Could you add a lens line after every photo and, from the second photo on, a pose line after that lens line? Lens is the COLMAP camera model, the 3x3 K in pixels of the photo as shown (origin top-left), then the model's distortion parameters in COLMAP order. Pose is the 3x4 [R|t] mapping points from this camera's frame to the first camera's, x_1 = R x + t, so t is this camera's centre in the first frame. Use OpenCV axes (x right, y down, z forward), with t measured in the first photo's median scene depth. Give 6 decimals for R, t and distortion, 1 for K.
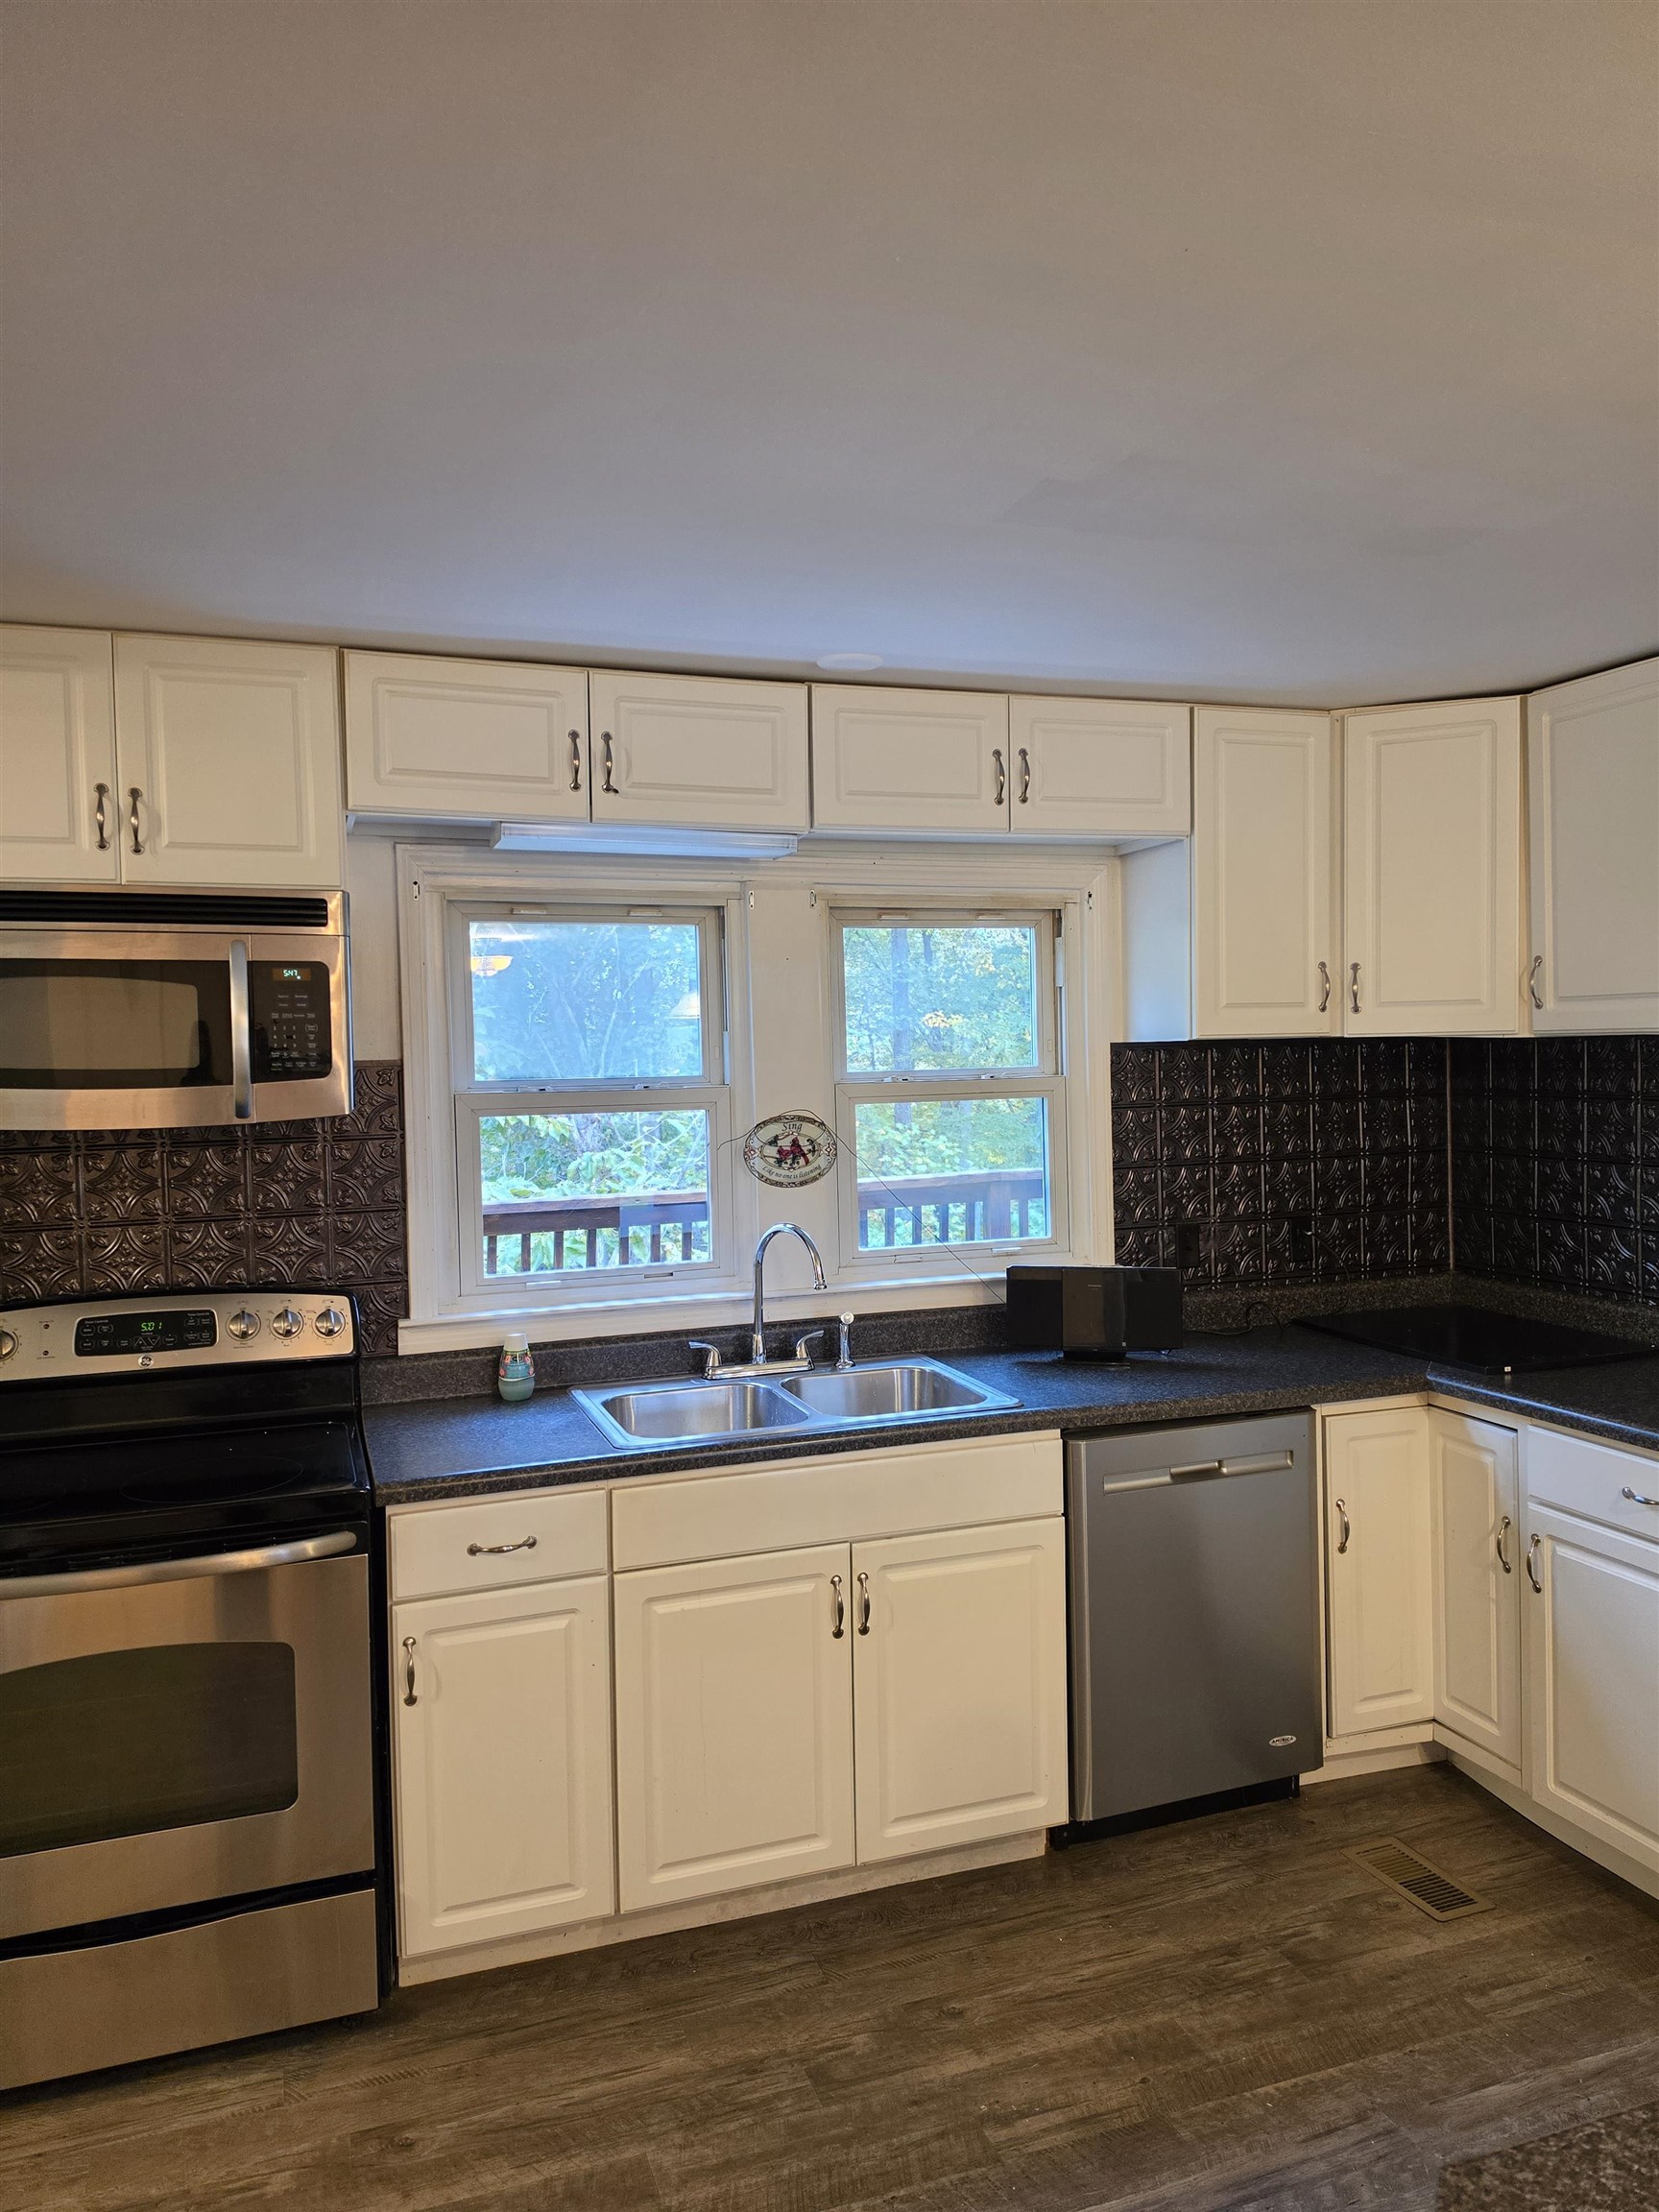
lens RADIAL K [[1517.9, 0, 839.6], [0, 1517.9, 1106.5], [0, 0, 1]] dist [0.057239, -0.057818]
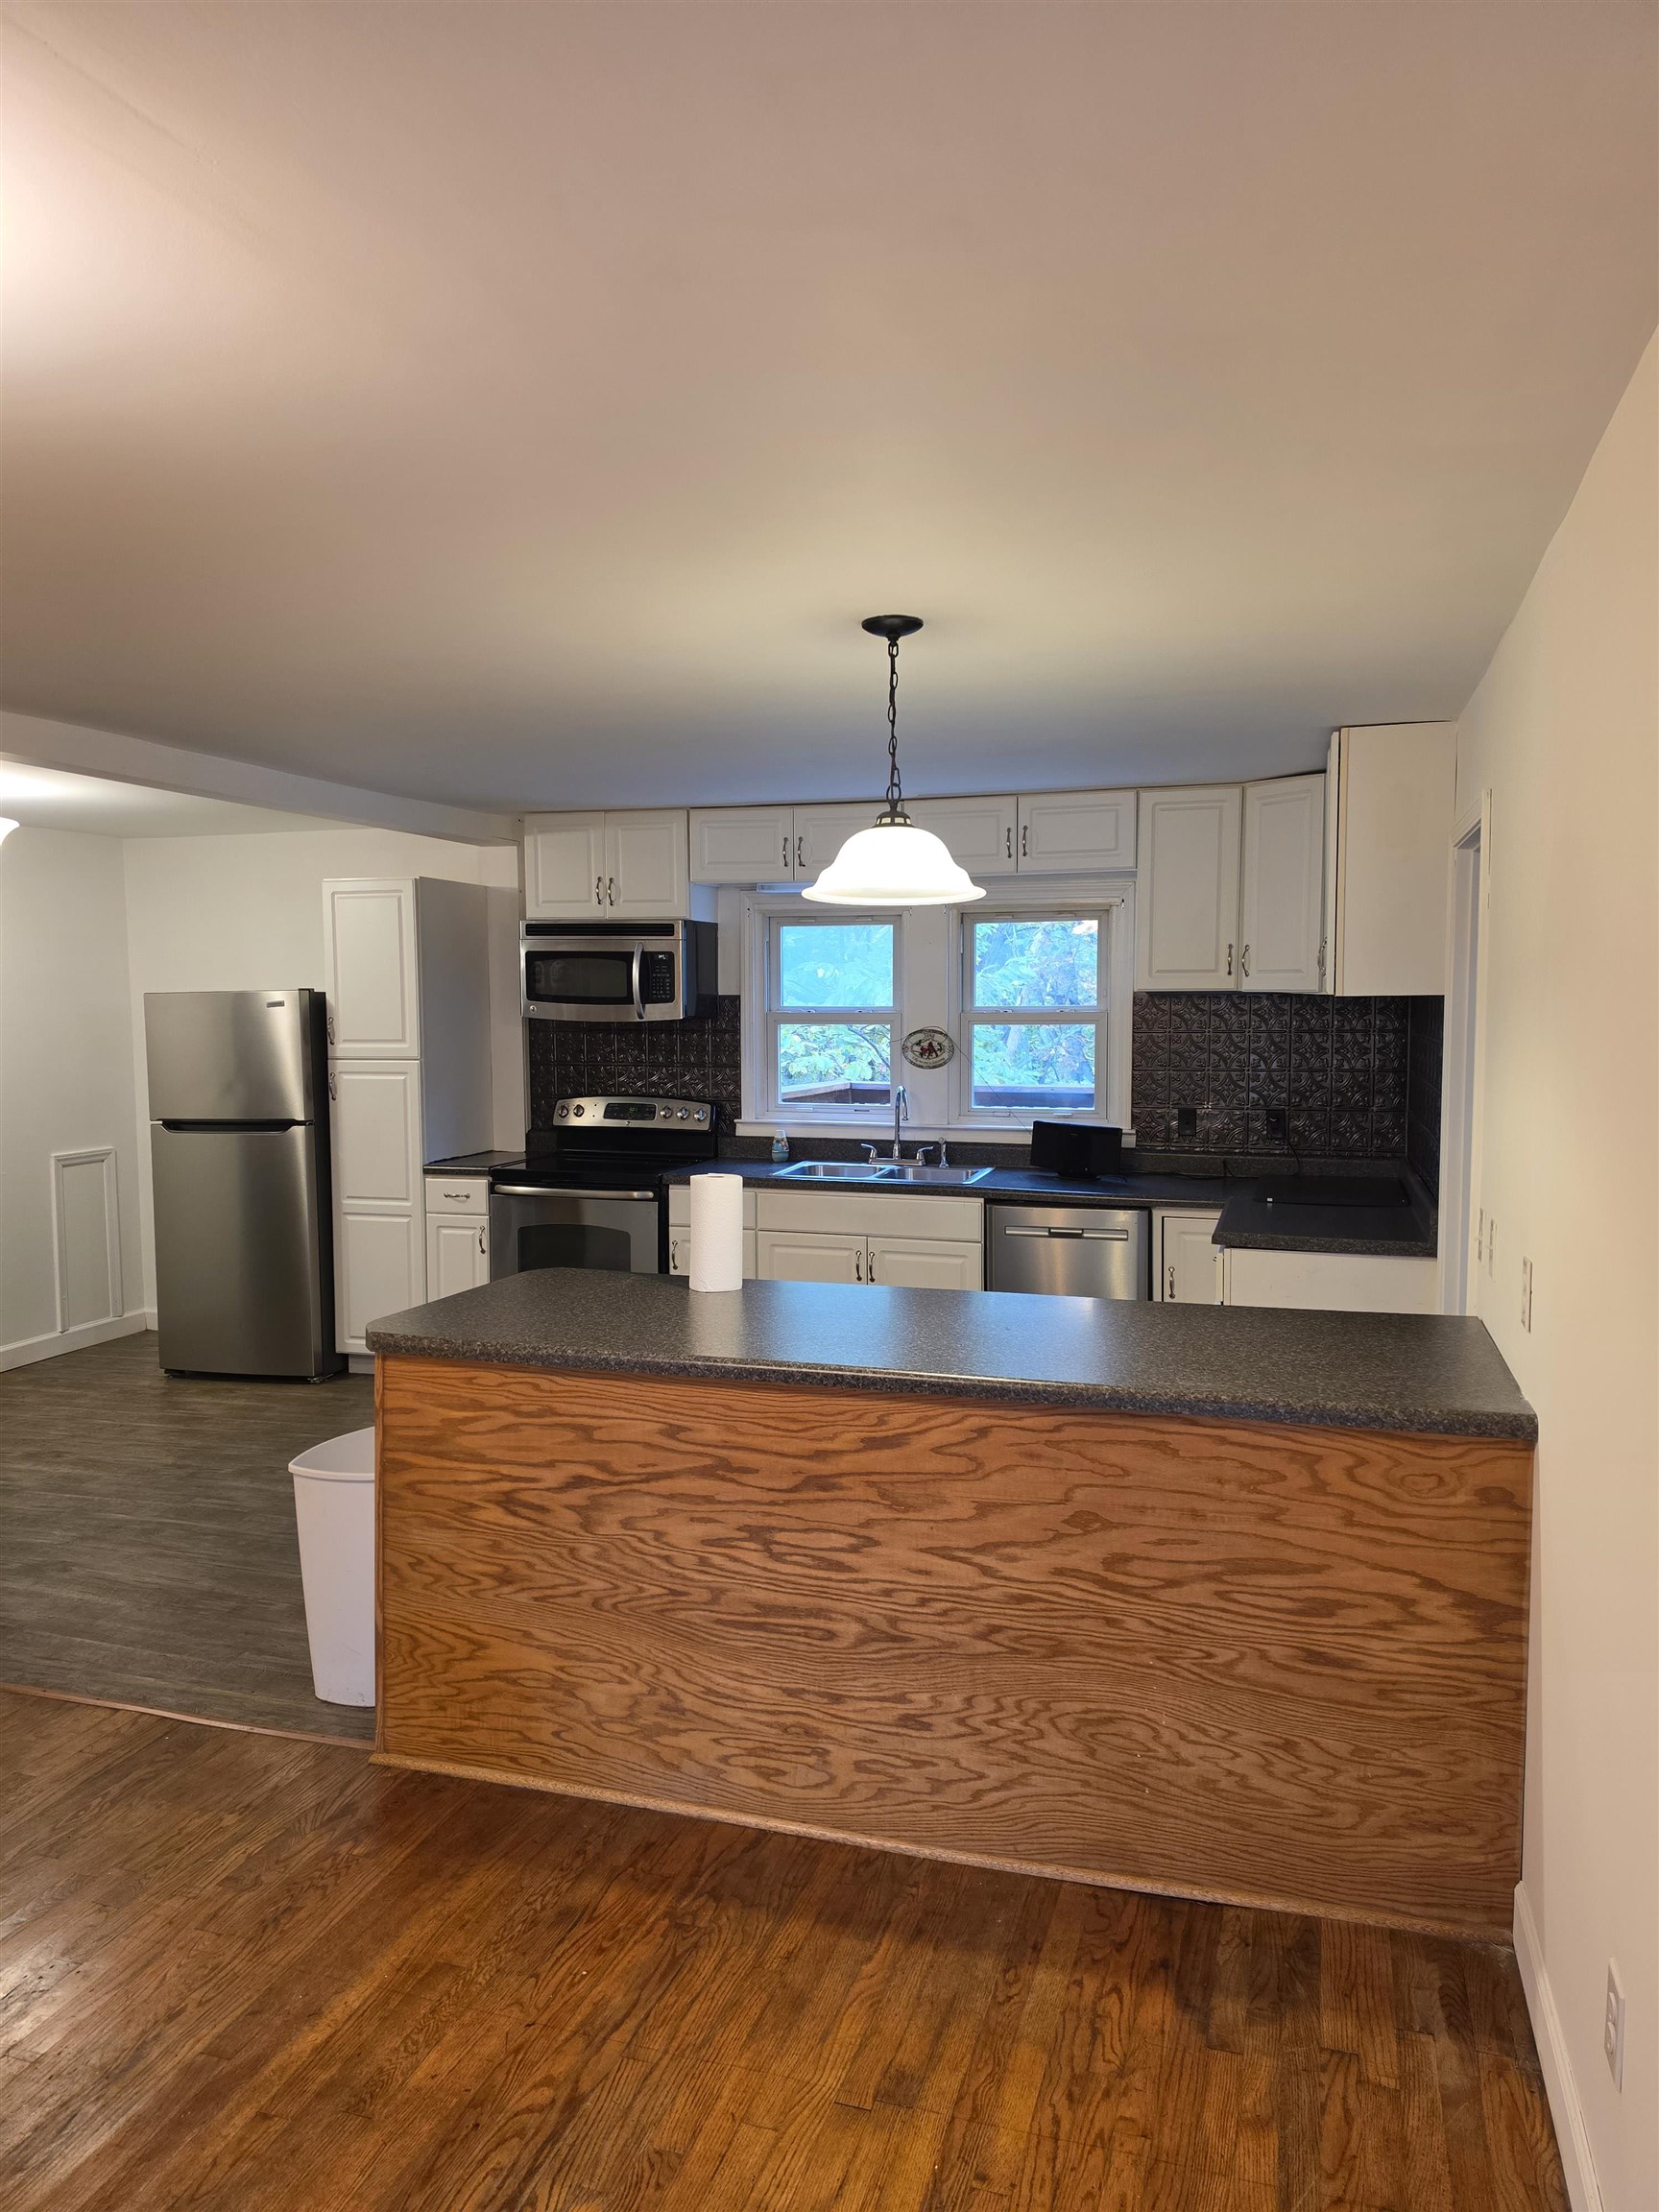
lens RADIAL K [[1517.9, 0, 871.4], [0, 1517.9, 1127.0], [0, 0, 1]] dist [0.057239, -0.057818]
pose [[0.805730, 0.072376, -0.587844, 1.040118], [-0.036475, 0.996685, 0.072719, -0.007673], [0.591158, -0.037150, 0.805700, -0.547360]]
